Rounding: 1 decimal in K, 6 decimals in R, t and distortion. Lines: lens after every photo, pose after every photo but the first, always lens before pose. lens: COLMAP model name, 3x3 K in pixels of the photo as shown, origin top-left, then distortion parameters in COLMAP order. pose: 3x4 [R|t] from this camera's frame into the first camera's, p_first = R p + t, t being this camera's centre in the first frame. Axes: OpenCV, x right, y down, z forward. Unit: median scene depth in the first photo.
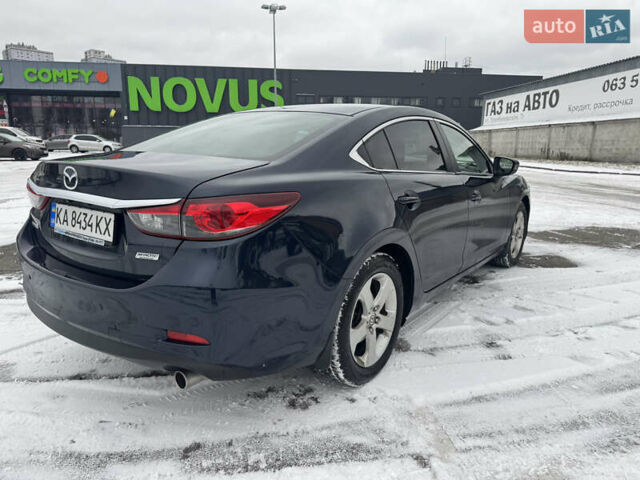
lens RADIAL K [[449.7, 0, 315.8], [0, 449.7, 236.8], [0, 0, 1]] dist [-0.000377, -0.004201]
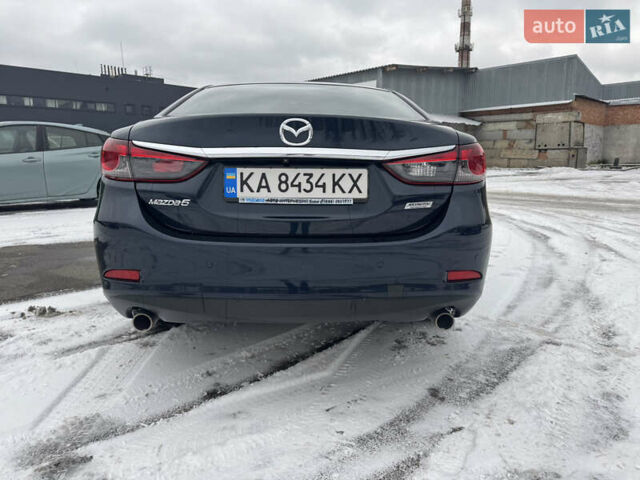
lens RADIAL K [[449.7, 0, 315.8], [0, 449.7, 236.8], [0, 0, 1]] dist [-0.000377, -0.004201]
pose [[0.796097, -0.122008, 0.592742, -1.059897], [0.133049, 0.990788, 0.025245, 0.050832], [-0.590362, 0.058767, 0.804997, 0.302392]]
